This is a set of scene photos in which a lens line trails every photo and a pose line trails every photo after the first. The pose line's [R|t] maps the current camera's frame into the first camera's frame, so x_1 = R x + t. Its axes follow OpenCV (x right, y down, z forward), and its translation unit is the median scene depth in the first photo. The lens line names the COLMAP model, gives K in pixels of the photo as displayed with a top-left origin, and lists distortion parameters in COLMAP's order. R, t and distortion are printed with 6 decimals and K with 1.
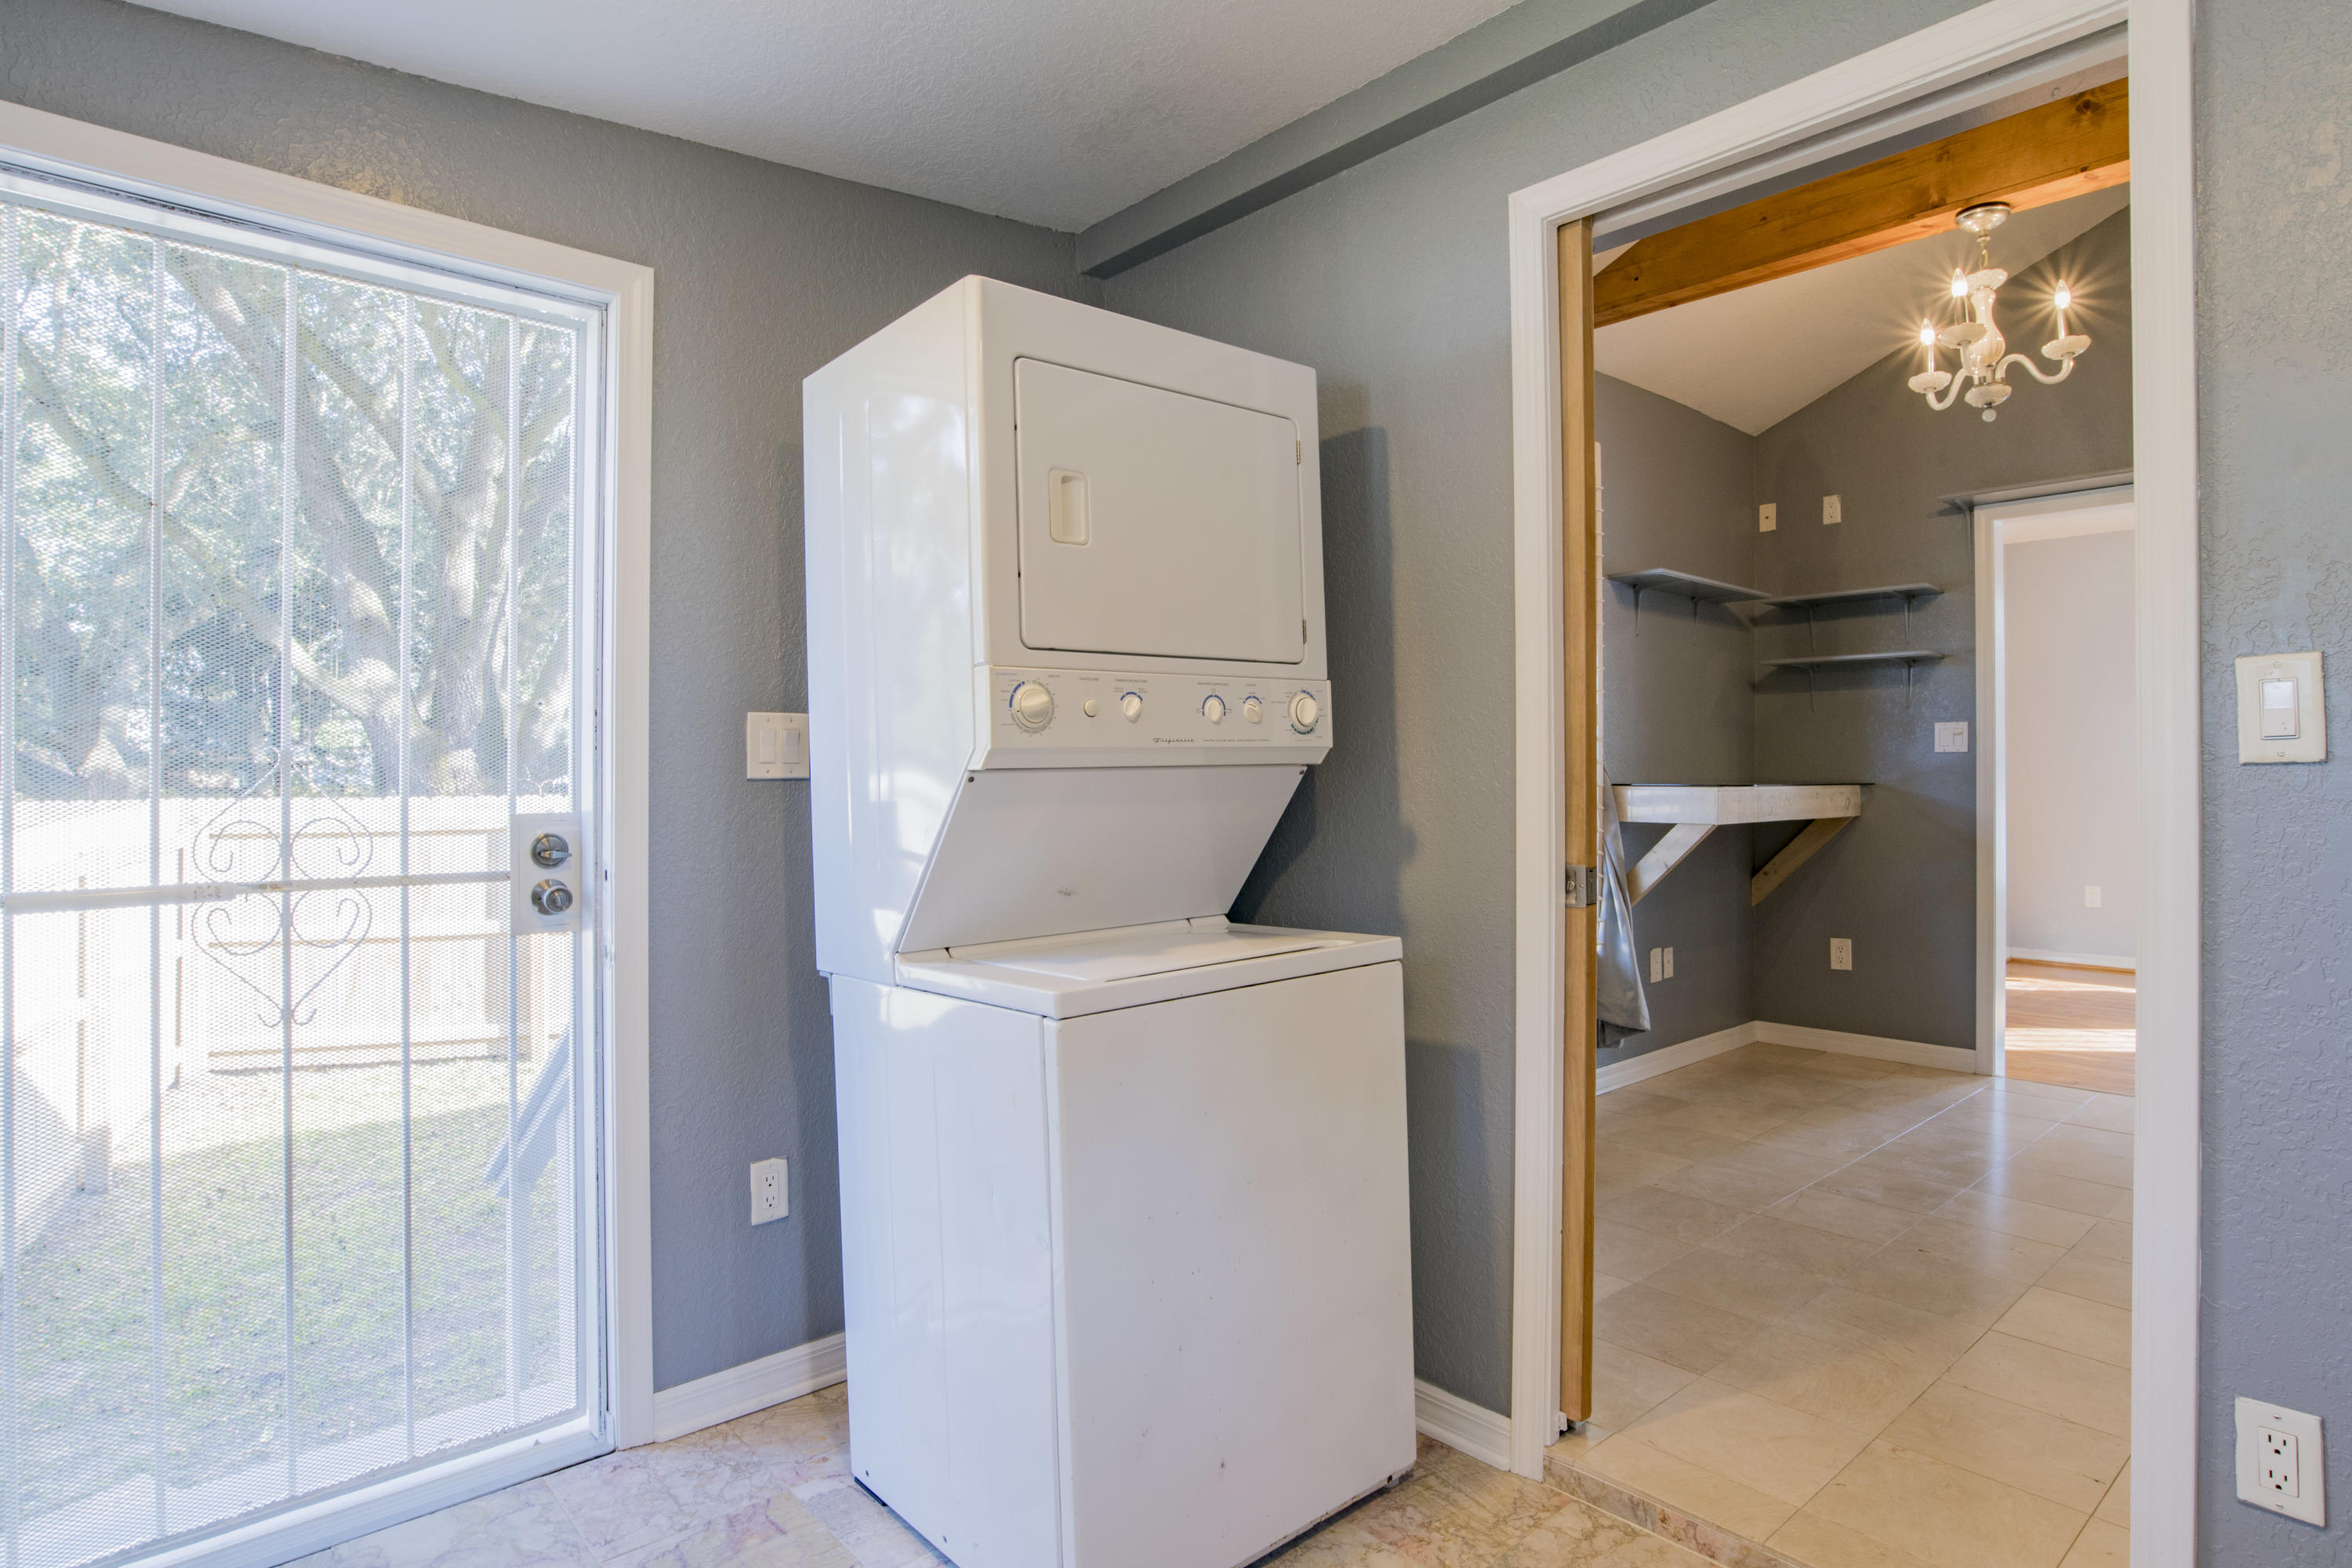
lens RADIAL K [[1290.4, 0, 1176.0], [0, 1290.4, 784.0], [0, 0, 1]] dist [-0.075263, 0.040963]
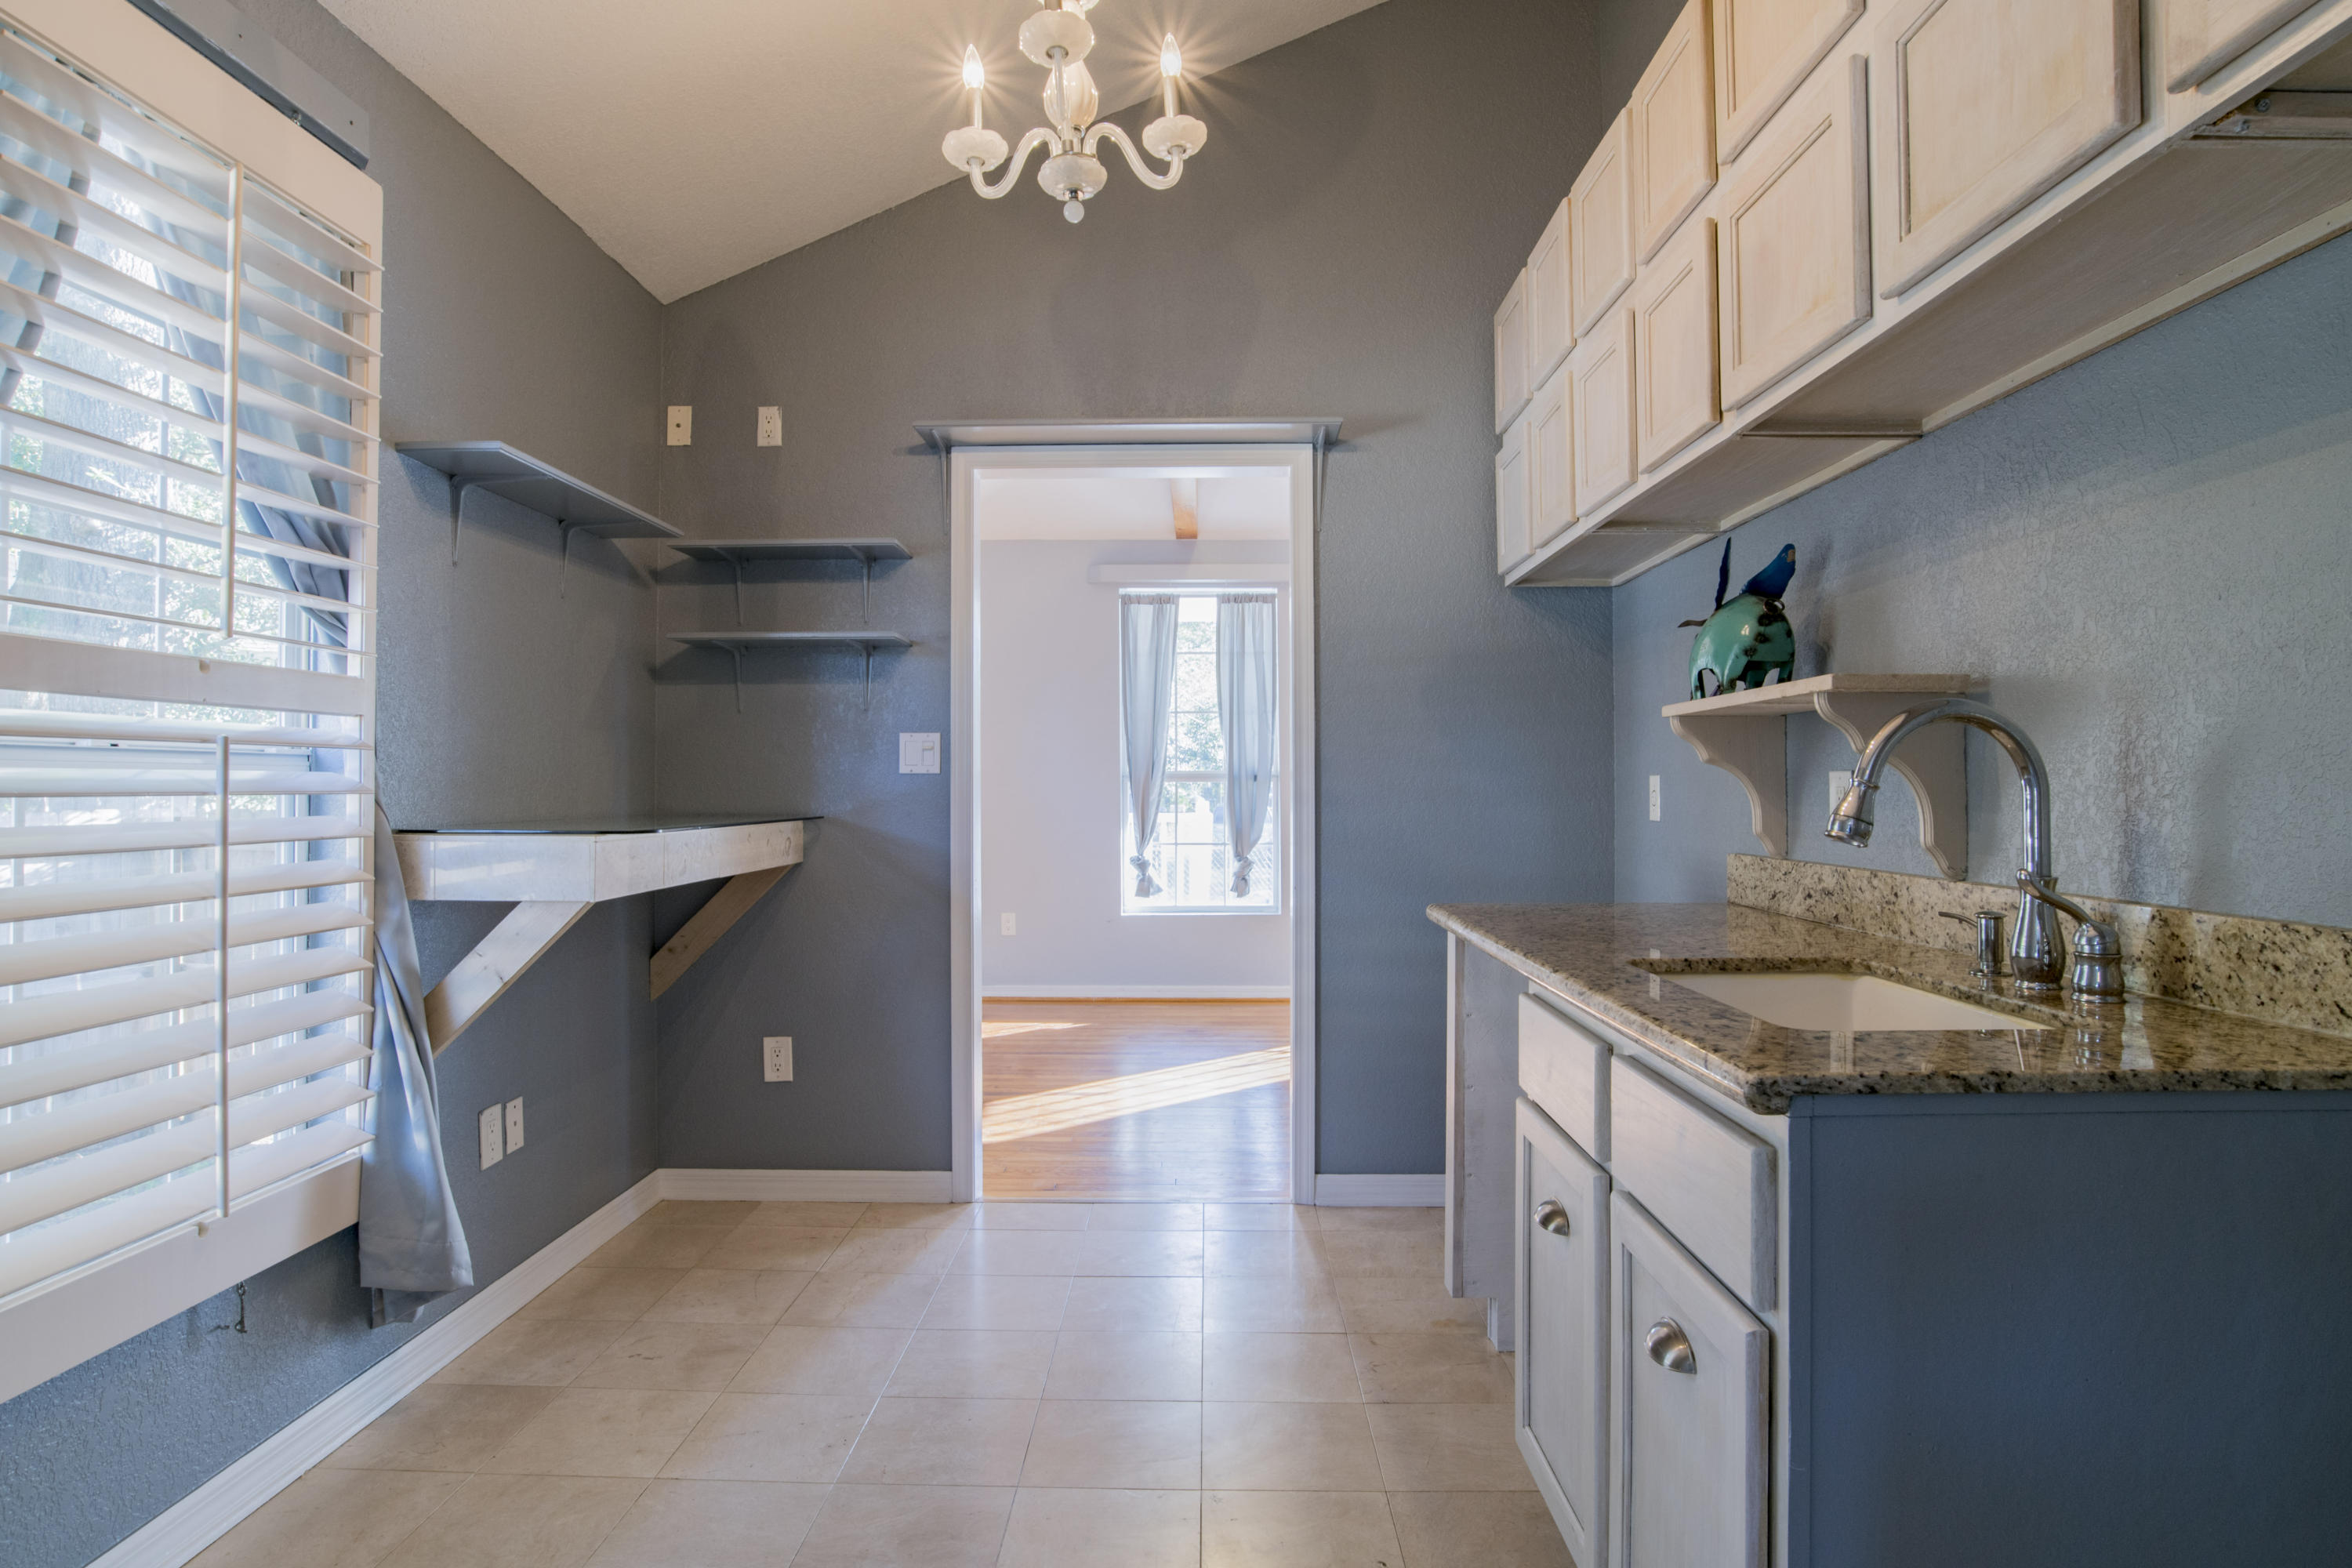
lens RADIAL K [[1290.4, 0, 1176.0], [0, 1290.4, 784.0], [0, 0, 1]] dist [-0.075263, 0.040963]
pose [[0.683067, 0.003952, 0.730345, 0.169702], [-0.002322, 0.999992, -0.003239, -0.017618], [-0.730352, 0.000516, 0.683070, 0.381621]]
